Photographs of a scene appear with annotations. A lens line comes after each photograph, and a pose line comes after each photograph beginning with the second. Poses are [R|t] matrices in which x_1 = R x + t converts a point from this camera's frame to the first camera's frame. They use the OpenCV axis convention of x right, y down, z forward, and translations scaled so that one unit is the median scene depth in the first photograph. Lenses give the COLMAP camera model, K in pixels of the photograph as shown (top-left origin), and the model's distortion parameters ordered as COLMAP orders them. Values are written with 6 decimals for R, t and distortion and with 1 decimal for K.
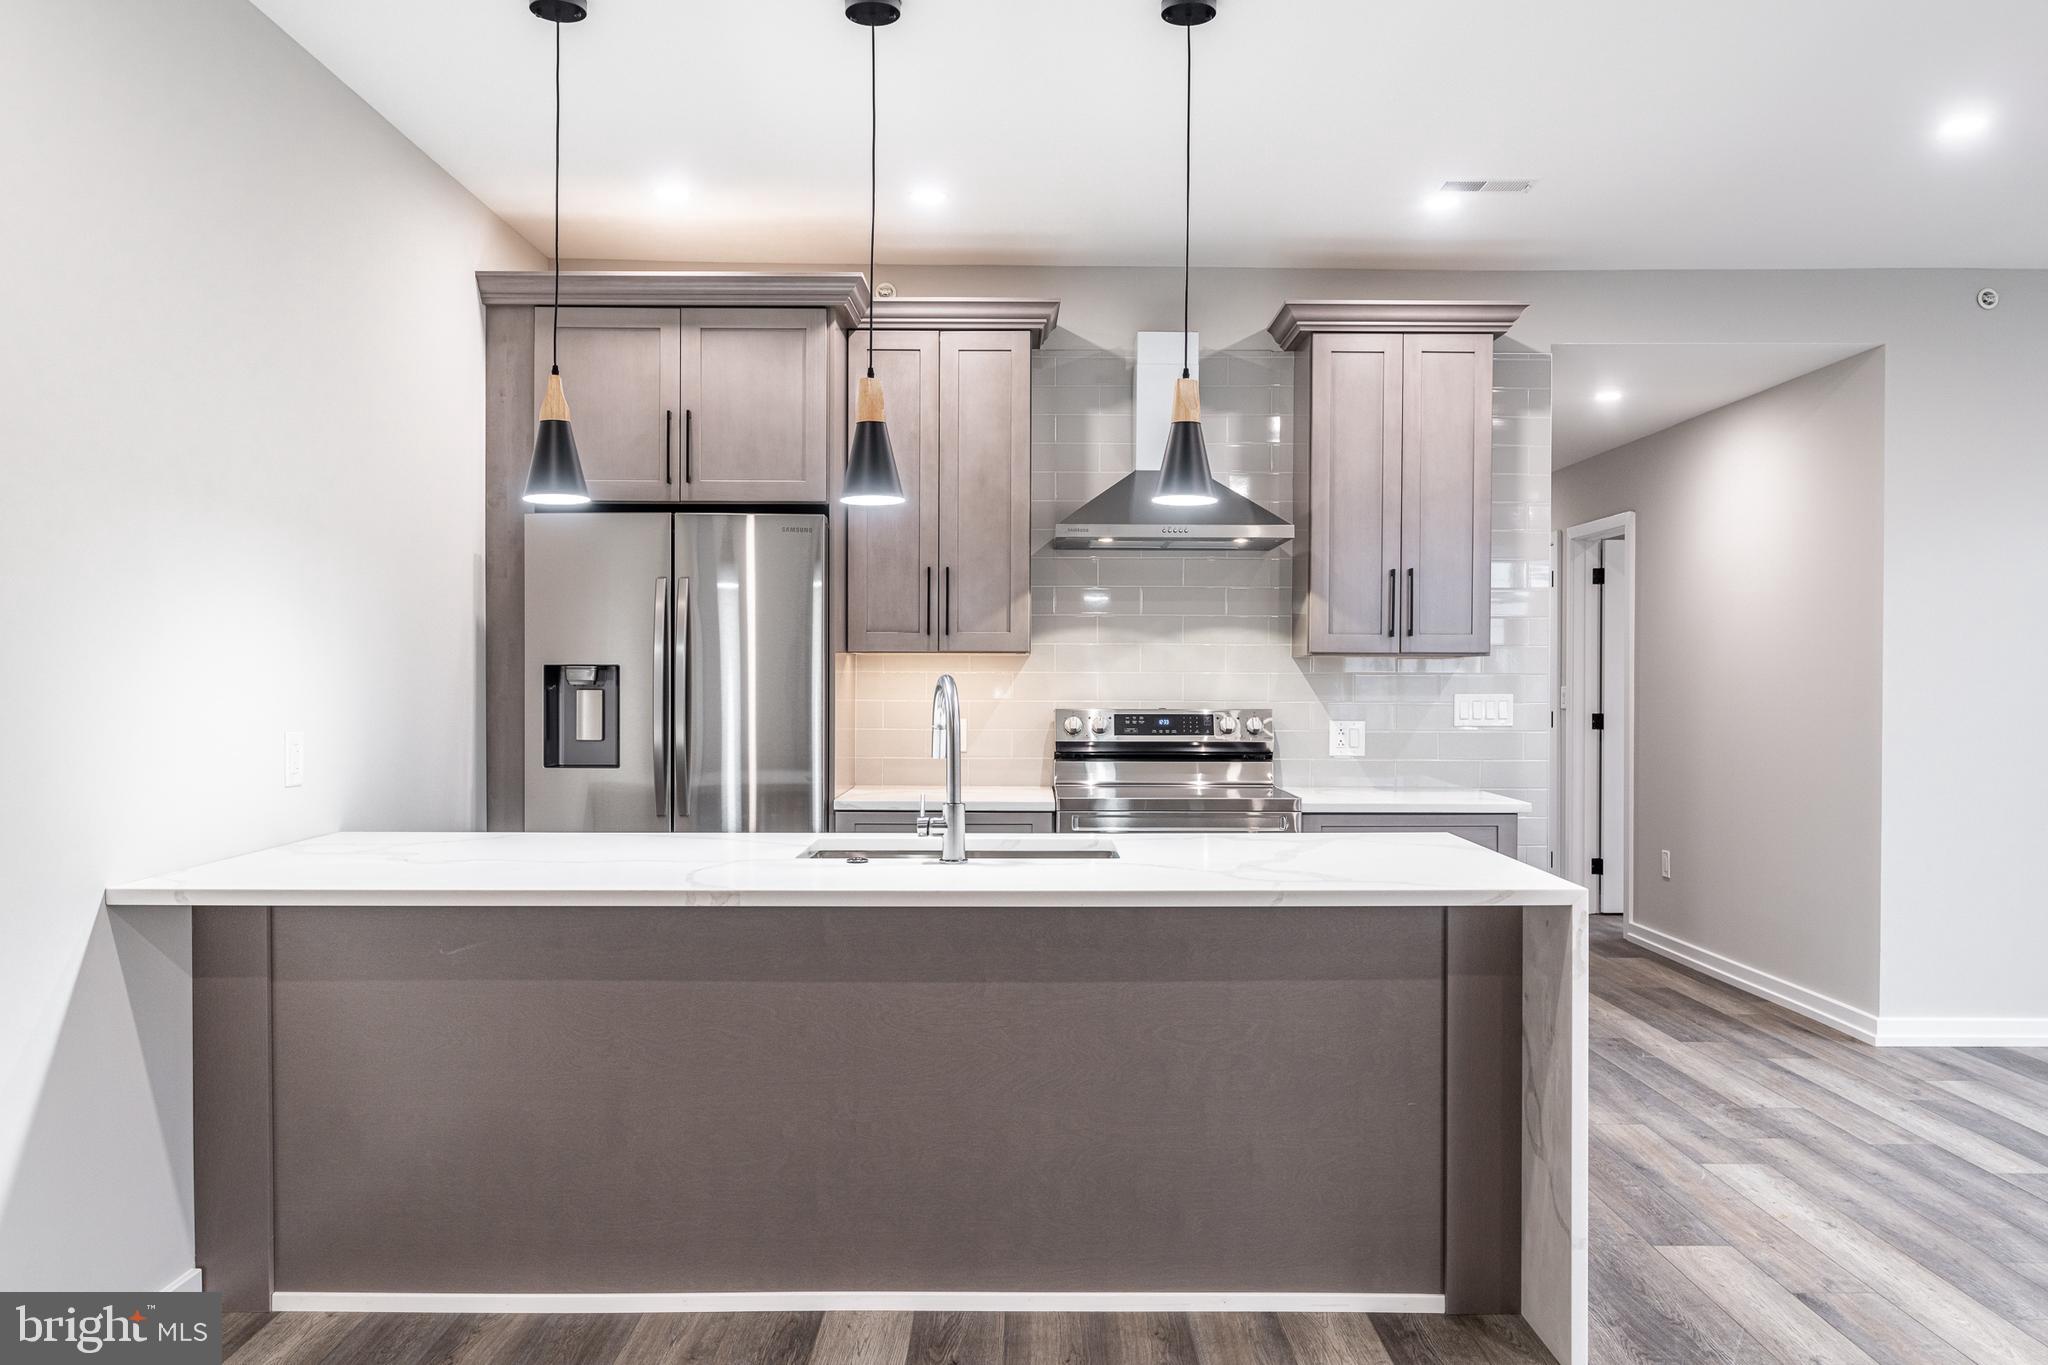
lens RADIAL K [[1558.0, 0, 1038.4], [0, 1558.0, 690.0], [0, 0, 1]] dist [0.002881, 0.003924]
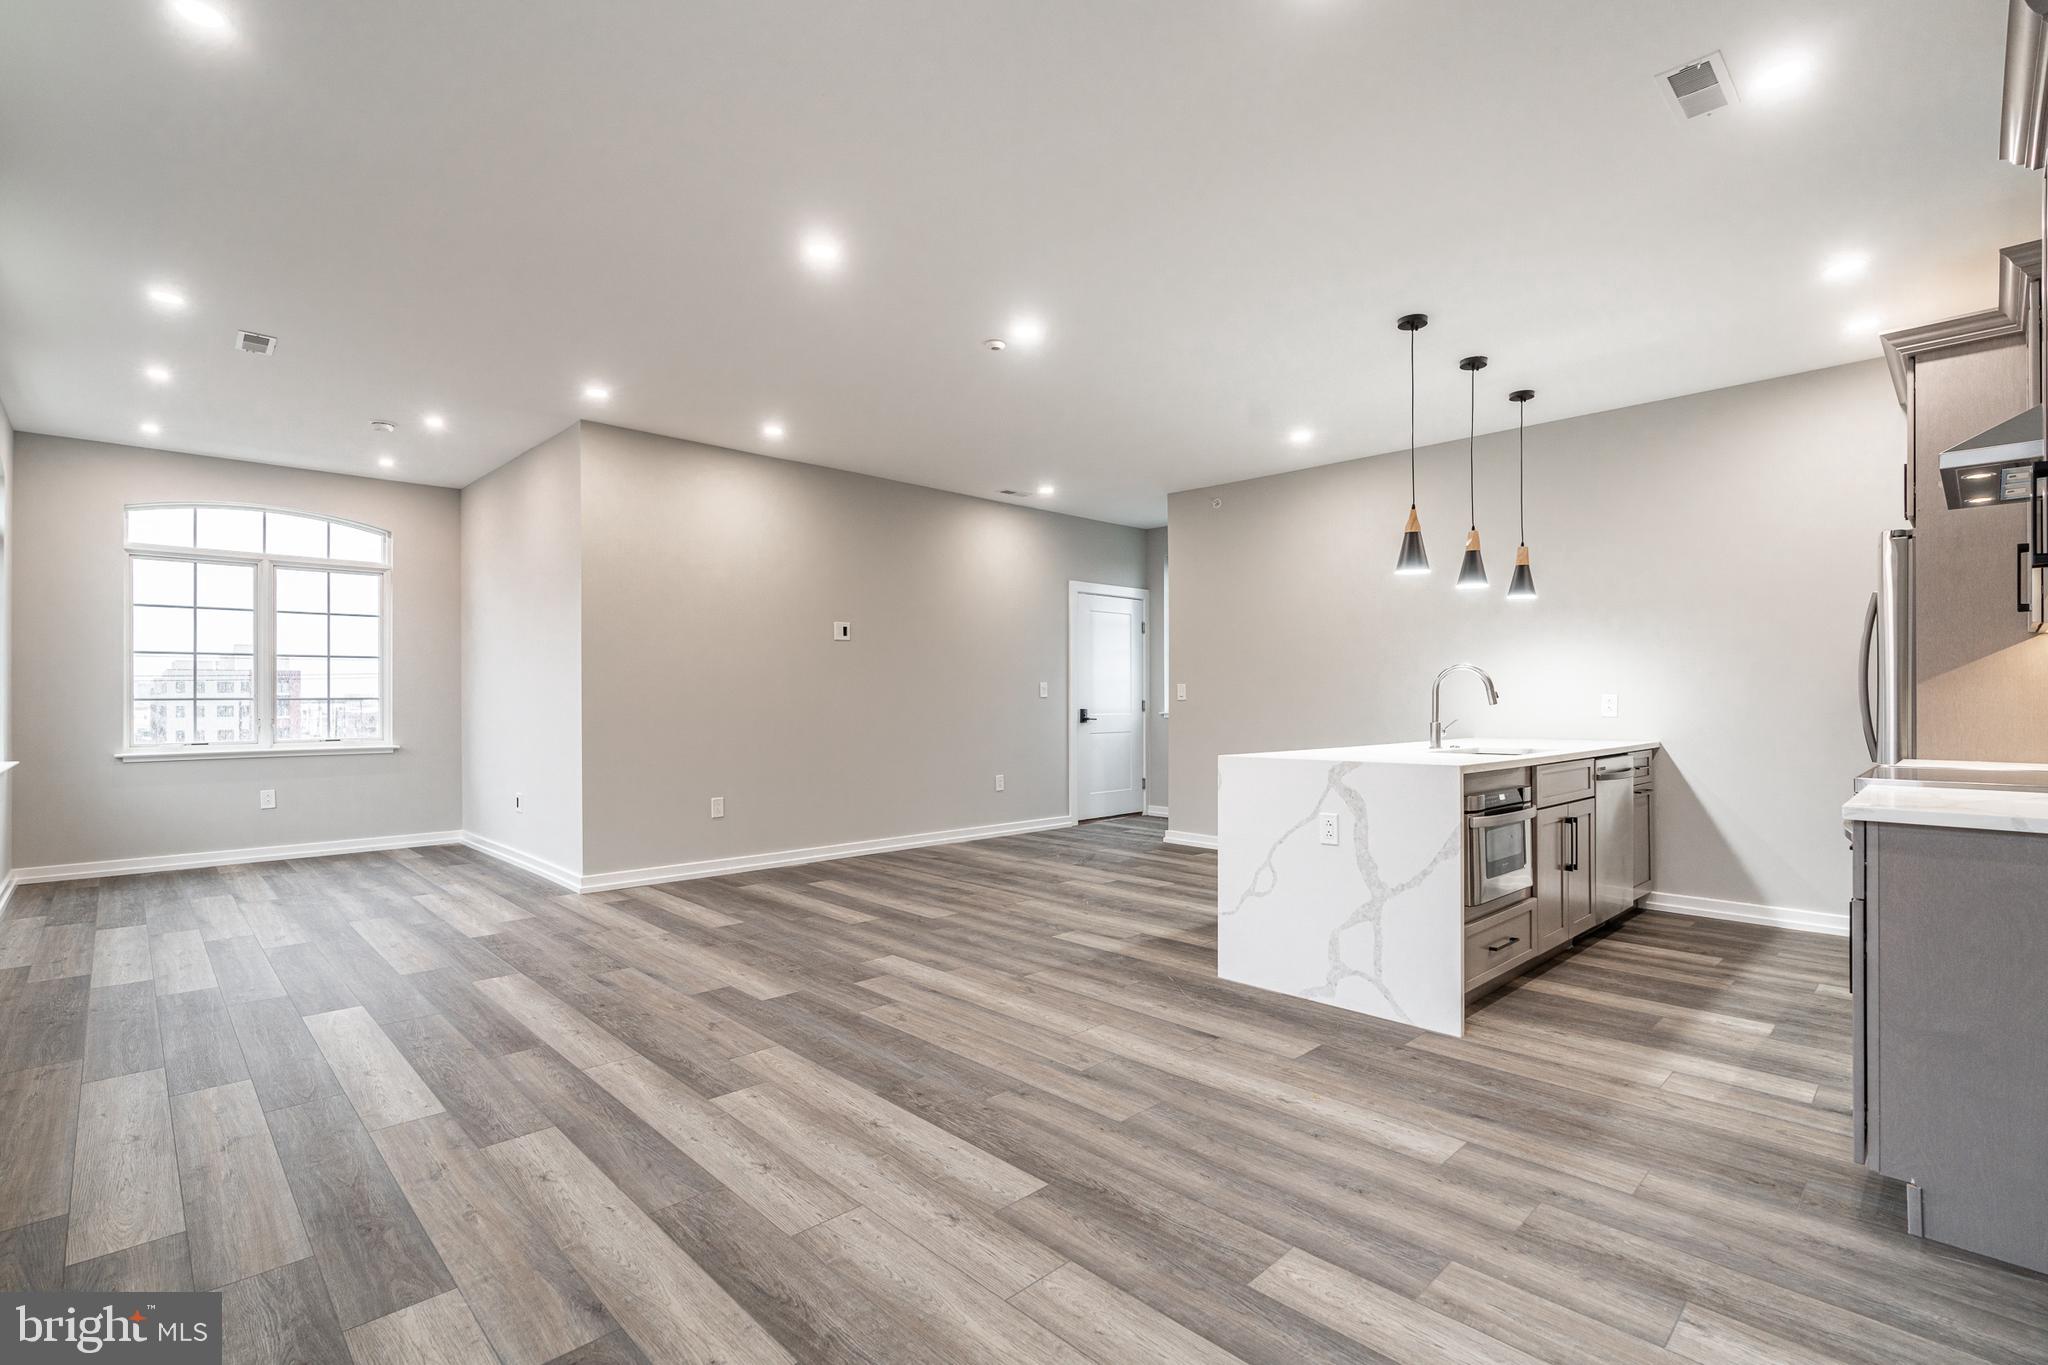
lens RADIAL K [[931.0, 0, 1011.7], [0, 931.0, 694.6], [0, 0, 1]] dist [-0.004785, 0.000016]
pose [[-0.730014, -0.006044, -0.683406, 0.880758], [-0.007938, 0.999968, -0.000364, 0.026074], [0.683386, 0.005159, -0.730039, 1.055579]]
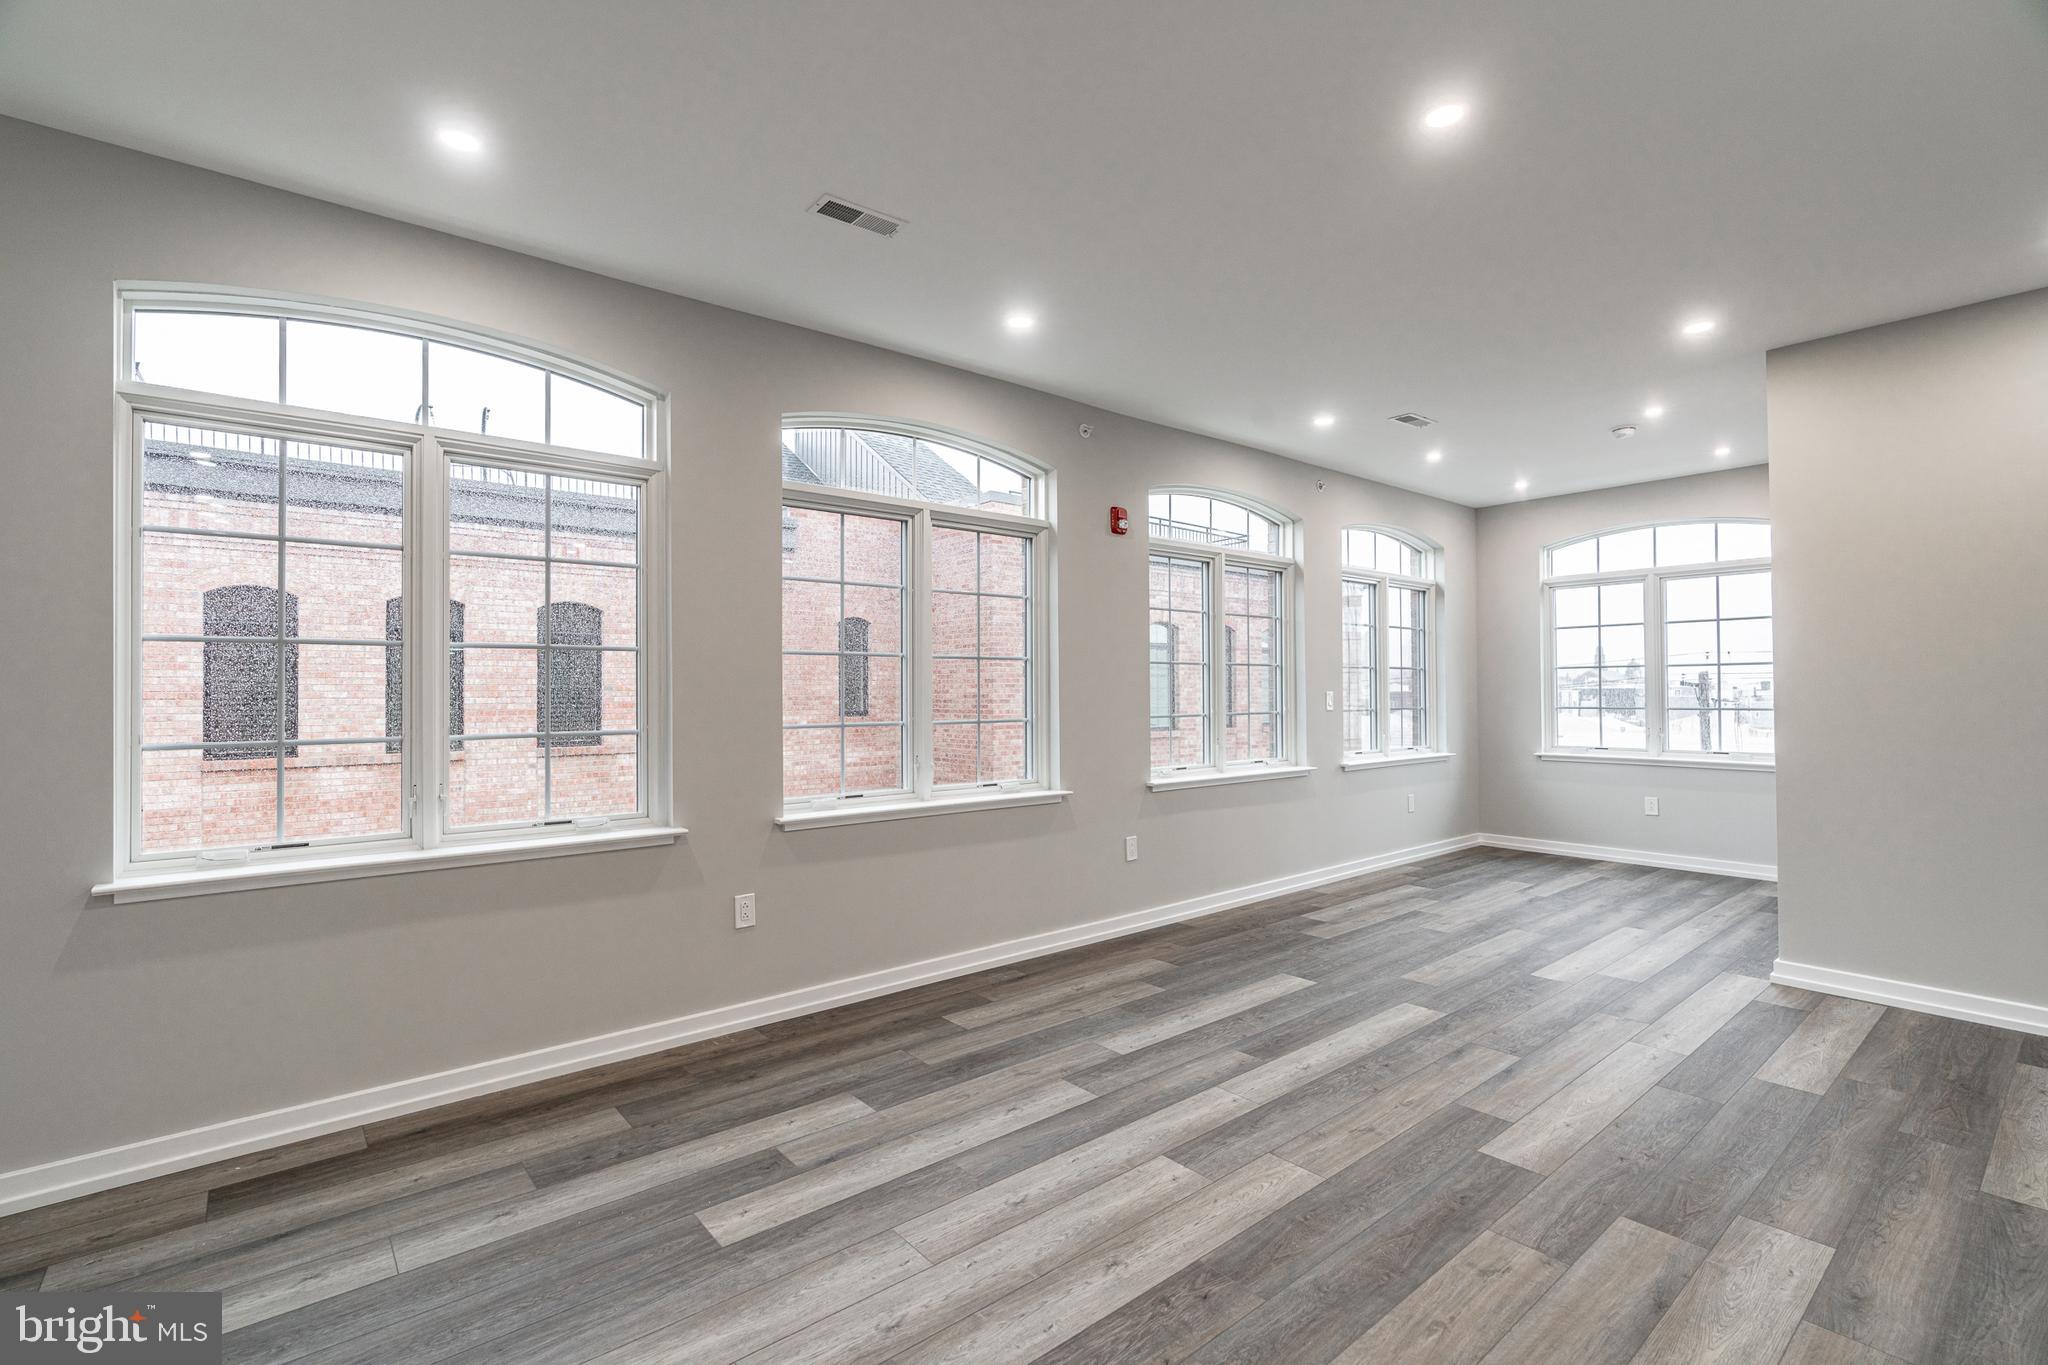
lens RADIAL K [[920.8, 0, 1024.8], [0, 920.8, 679.9], [0, 0, 1]] dist [-0.003680, 0.001768]
pose [[-0.630273, 0.008630, 0.776326, 0.274207], [0.008469, 0.999955, -0.004241, -0.005050], [-0.776328, 0.003902, -0.630317, 0.928301]]
